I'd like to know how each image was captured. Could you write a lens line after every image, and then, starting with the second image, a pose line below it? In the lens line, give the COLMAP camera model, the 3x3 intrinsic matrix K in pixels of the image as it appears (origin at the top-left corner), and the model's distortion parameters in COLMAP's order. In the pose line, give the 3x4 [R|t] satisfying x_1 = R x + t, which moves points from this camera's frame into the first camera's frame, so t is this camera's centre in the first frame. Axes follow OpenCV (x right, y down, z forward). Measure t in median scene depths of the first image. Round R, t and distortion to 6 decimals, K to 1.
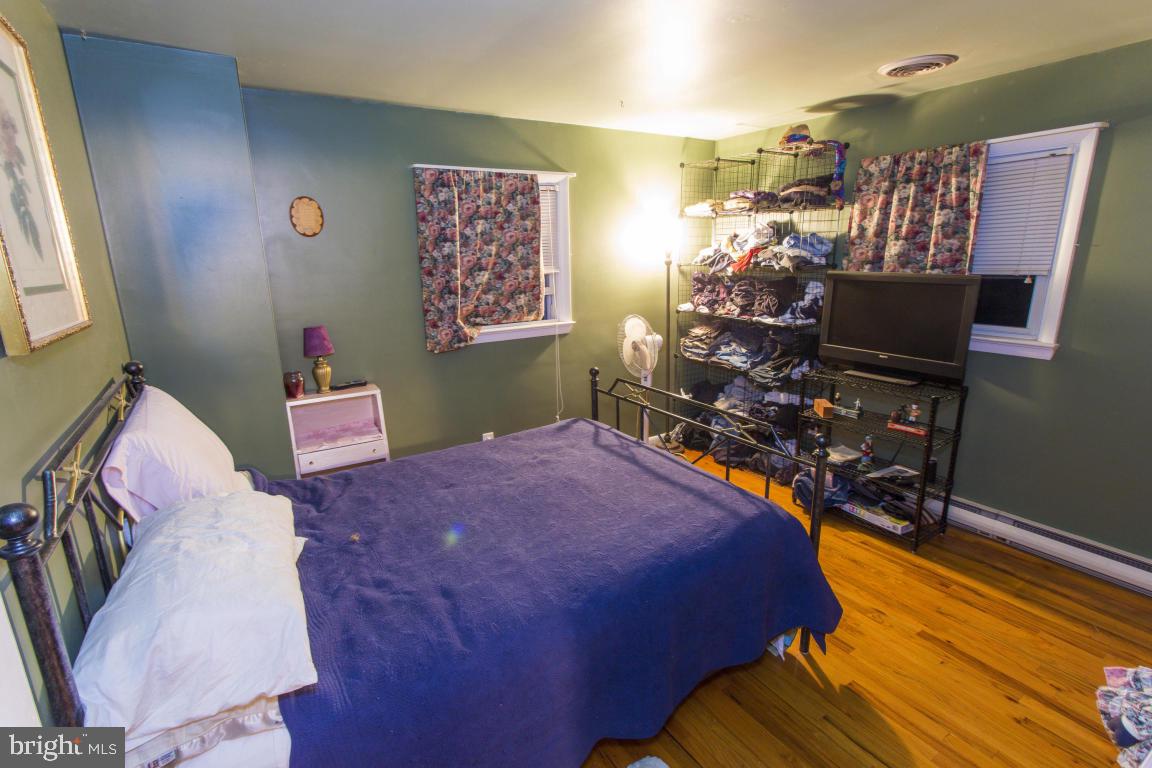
lens RADIAL K [[547.8, 0, 575.0], [0, 547.8, 388.9], [0, 0, 1]] dist [0.000198, -0.000182]
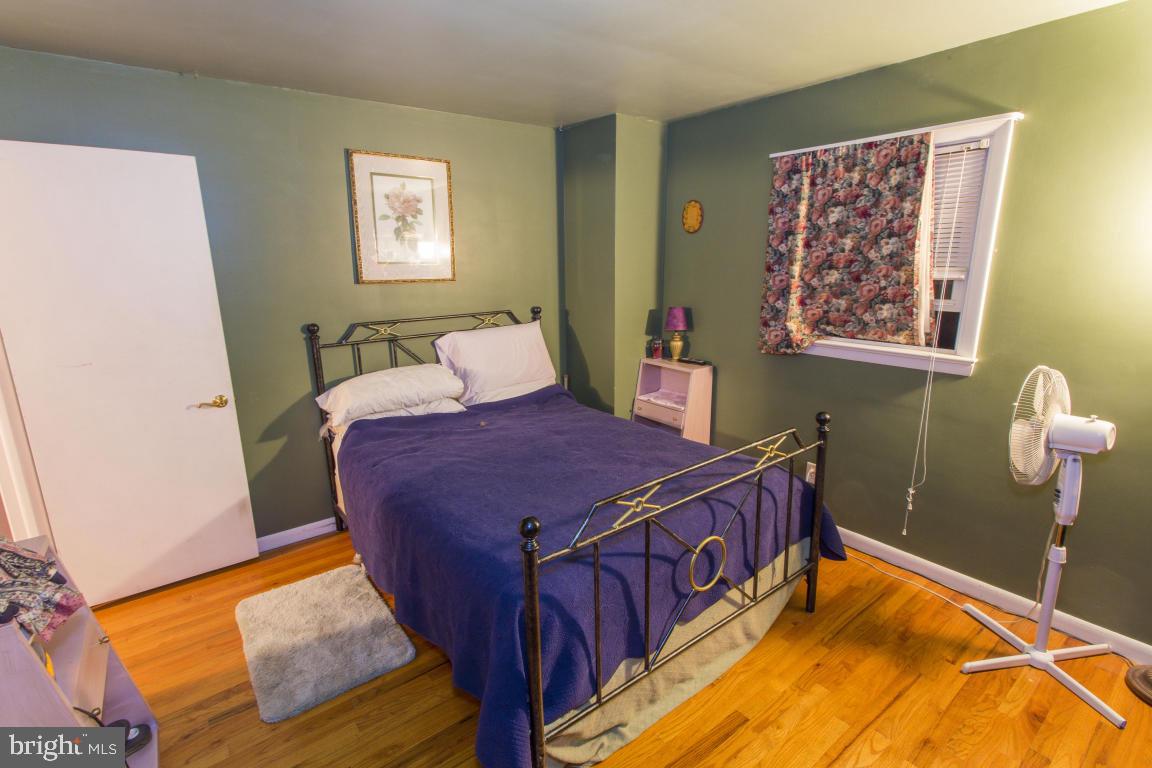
lens RADIAL K [[547.8, 0, 576.3], [0, 547.8, 377.8], [0, 0, 1]] dist [0.000198, -0.000182]
pose [[0.096732, 0.242087, -0.965420, 0.620549], [-0.230885, 0.948968, 0.214828, -0.149467], [0.968161, 0.202120, 0.147690, 0.543394]]
